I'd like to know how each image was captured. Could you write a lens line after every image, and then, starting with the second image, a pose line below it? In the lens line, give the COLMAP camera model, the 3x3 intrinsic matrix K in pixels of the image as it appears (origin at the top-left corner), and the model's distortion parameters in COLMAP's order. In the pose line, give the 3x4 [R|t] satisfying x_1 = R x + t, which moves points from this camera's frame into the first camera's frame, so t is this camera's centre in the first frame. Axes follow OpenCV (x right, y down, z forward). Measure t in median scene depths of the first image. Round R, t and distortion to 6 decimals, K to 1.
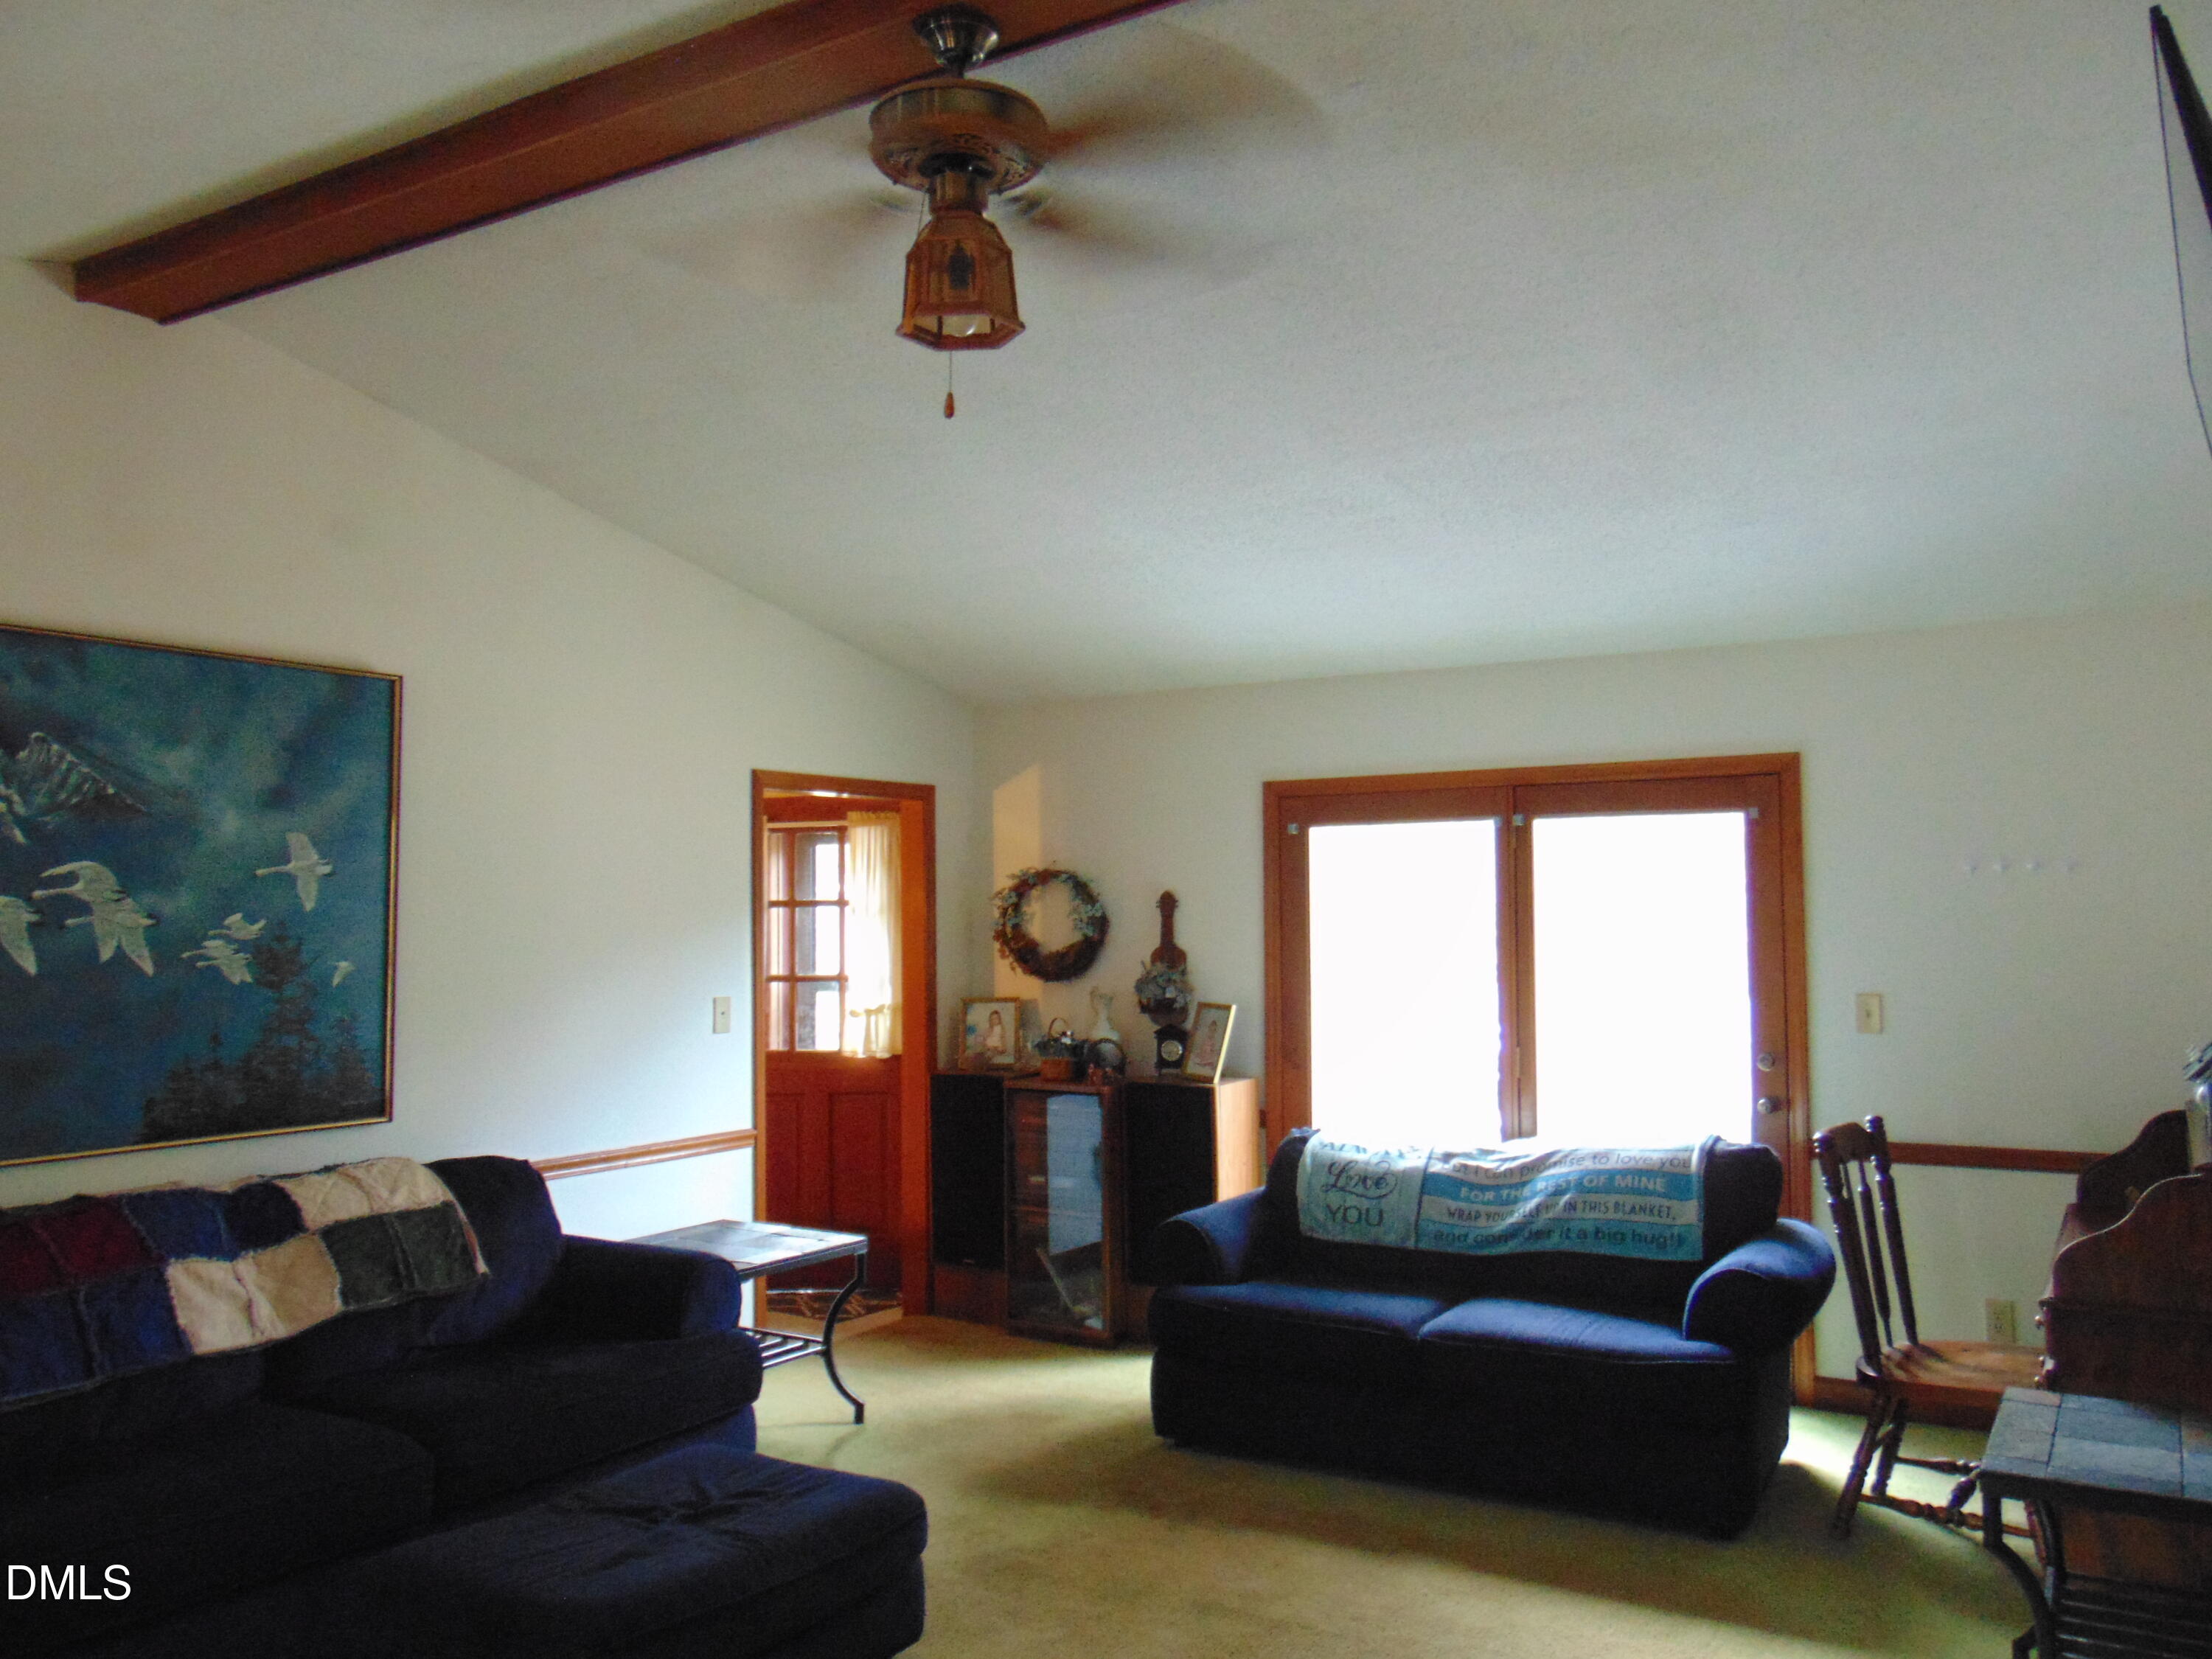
lens RADIAL K [[1747.8, 0, 1113.3], [0, 1747.8, 821.8], [0, 0, 1]] dist [-0.006228, 0.009751]
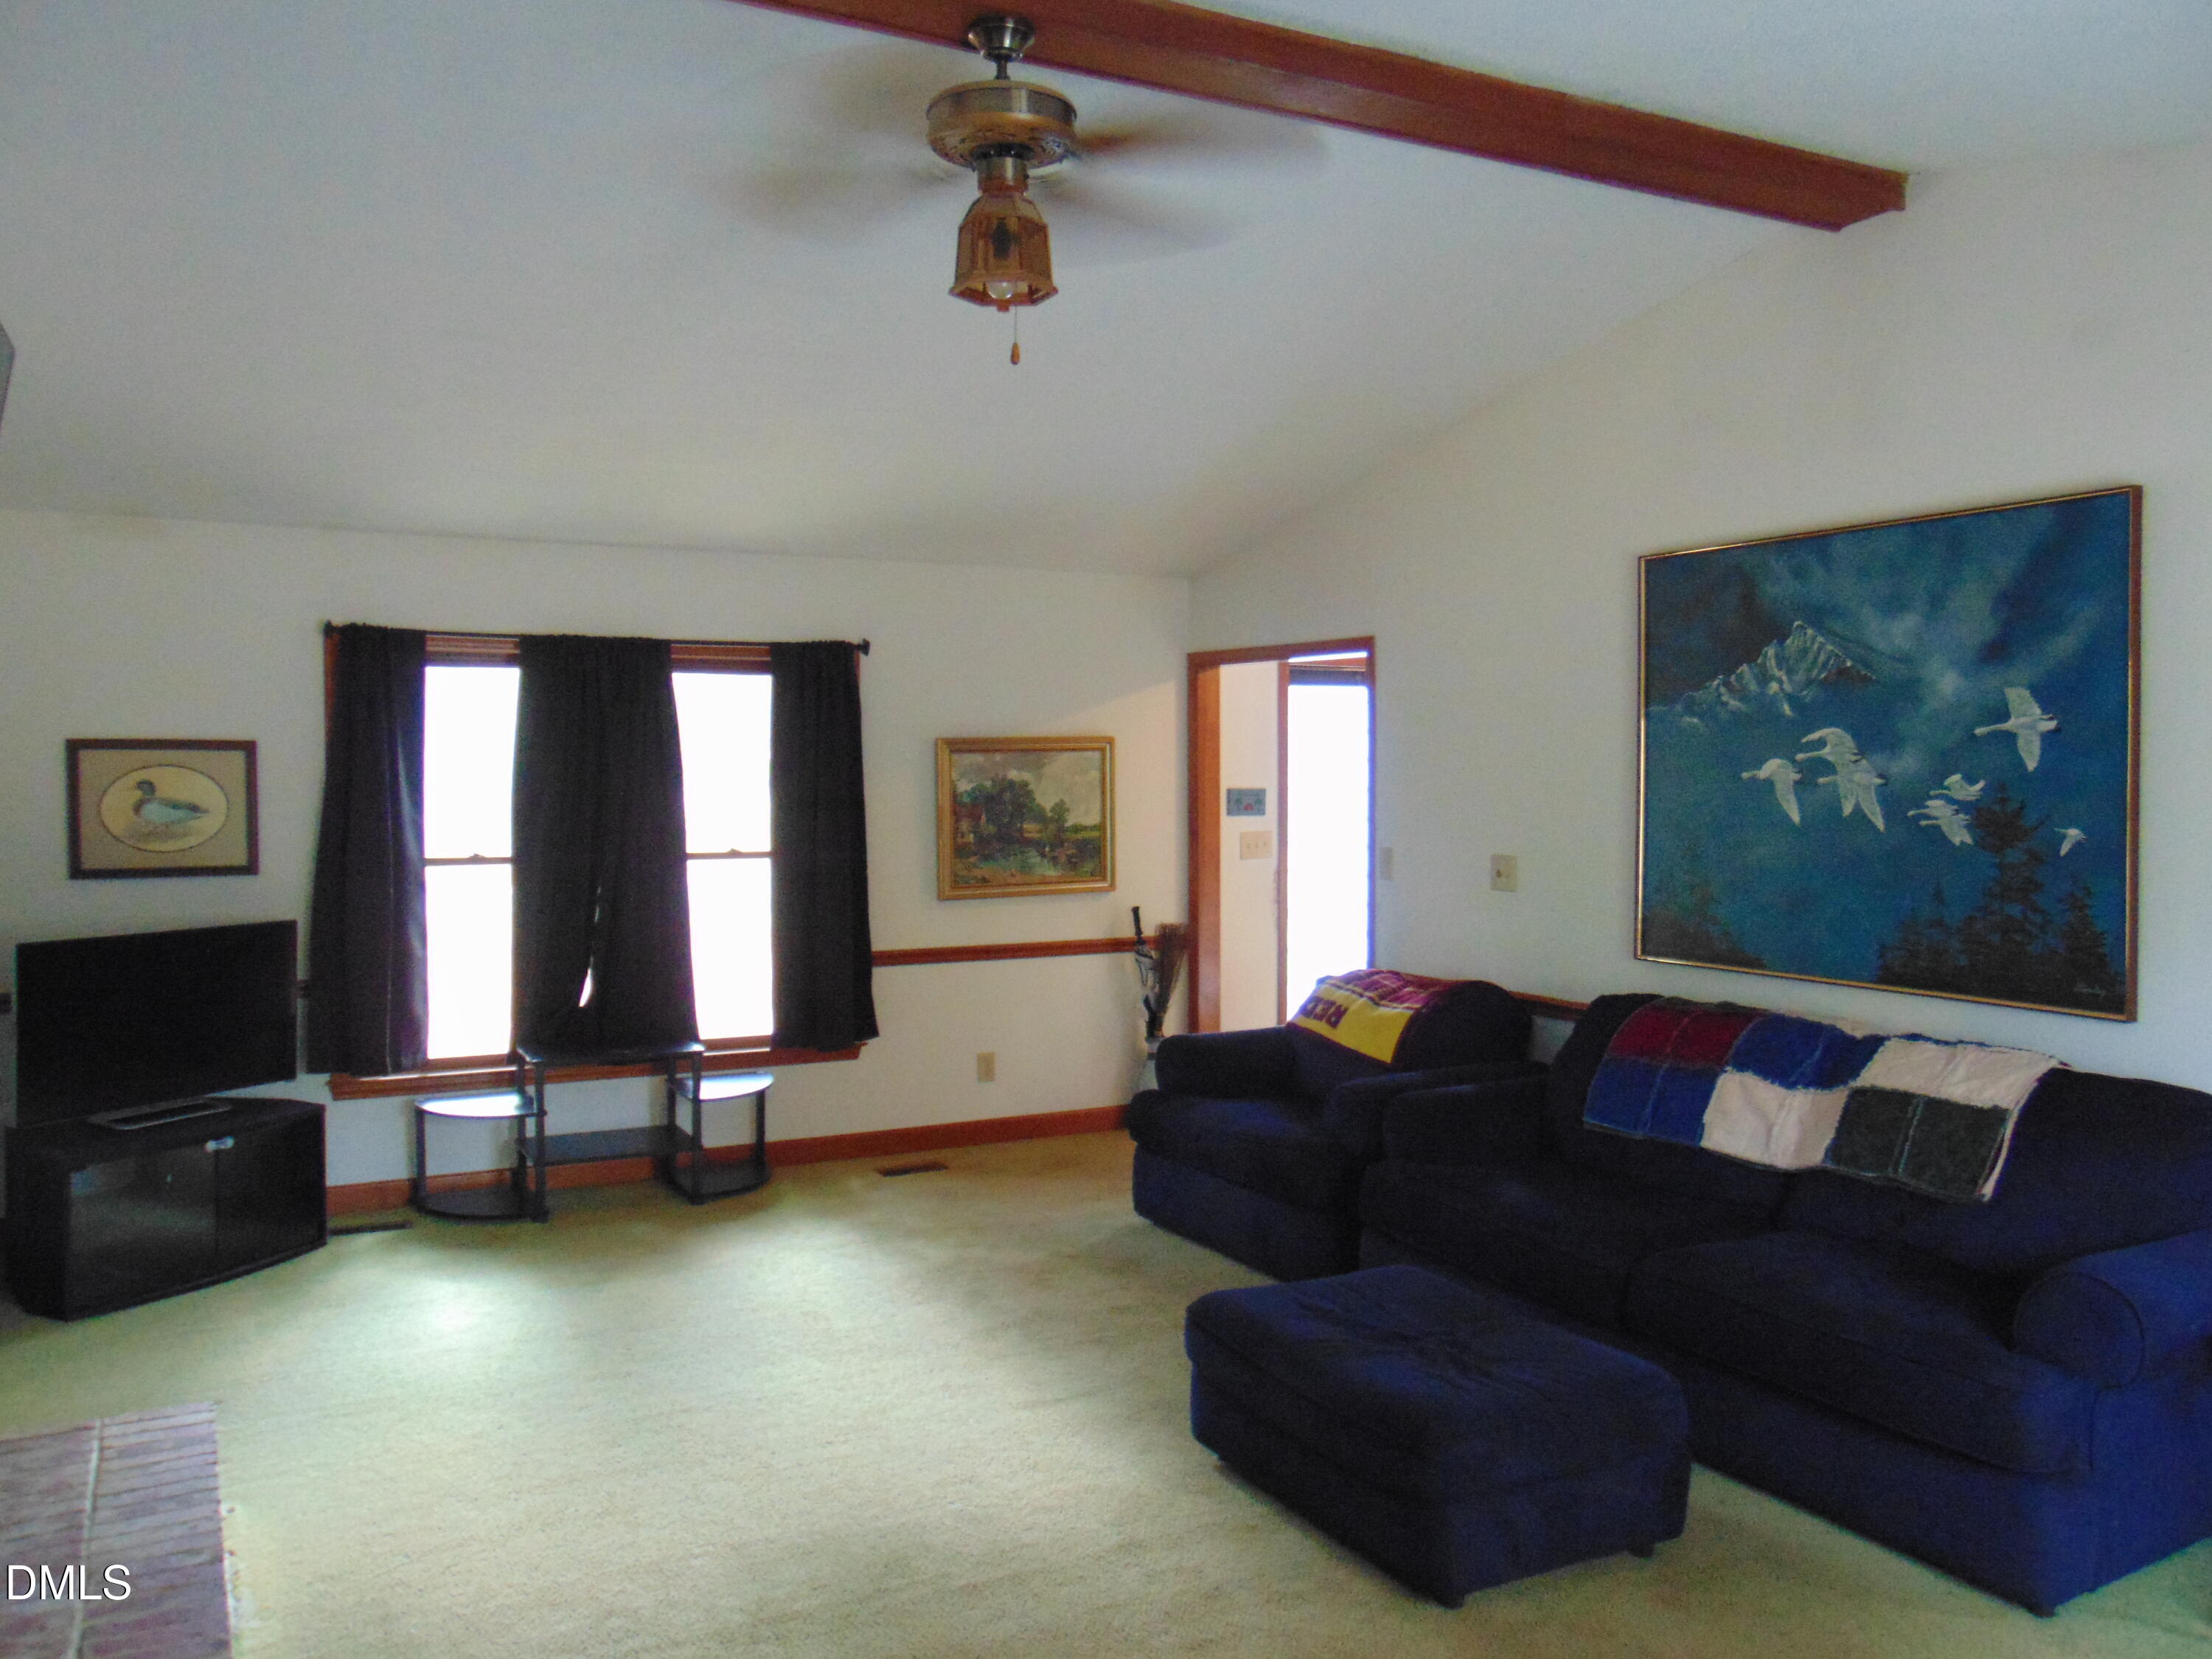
lens RADIAL K [[1747.8, 0, 1096.4], [0, 1747.8, 839.1], [0, 0, 1]] dist [-0.006228, 0.009751]
pose [[-0.500782, 0.043342, -0.864488, 0.611071], [0.054166, 0.998357, 0.018676, 0.045247], [0.863877, -0.037473, -0.502307, 1.091488]]
